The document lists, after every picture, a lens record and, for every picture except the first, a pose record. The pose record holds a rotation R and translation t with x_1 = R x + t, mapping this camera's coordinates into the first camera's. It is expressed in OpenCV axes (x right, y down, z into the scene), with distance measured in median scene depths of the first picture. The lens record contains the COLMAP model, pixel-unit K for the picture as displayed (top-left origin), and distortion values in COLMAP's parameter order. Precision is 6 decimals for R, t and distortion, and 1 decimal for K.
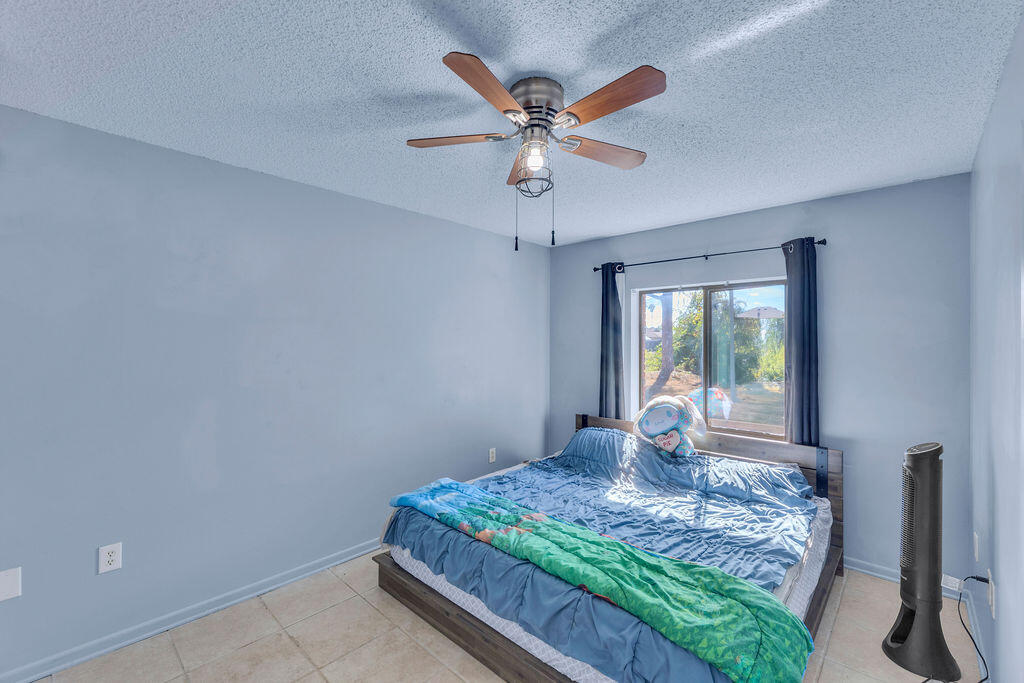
lens RADIAL K [[431.6, 0, 511.7], [0, 431.6, 335.3], [0, 0, 1]] dist [0.002415, -0.004412]
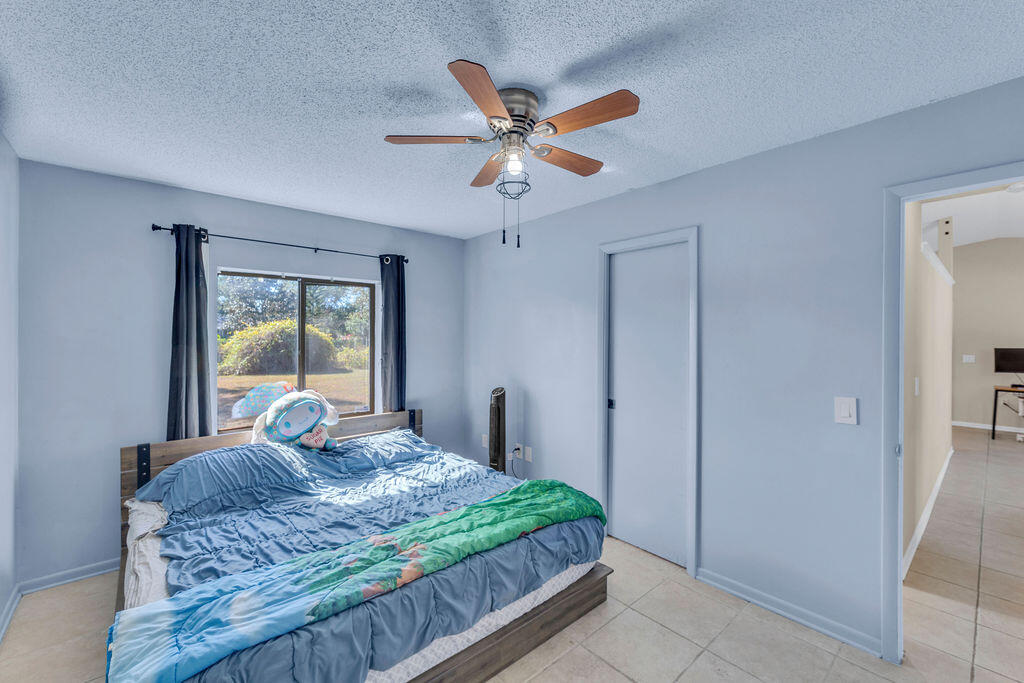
lens RADIAL K [[431.6, 0, 511.7], [0, 431.6, 335.3], [0, 0, 1]] dist [0.002415, -0.004412]
pose [[0.094022, -0.003779, 0.995563, -0.789549], [-0.012484, 0.999910, 0.004975, 0.012072], [-0.995492, -0.012896, 0.093967, 0.693970]]
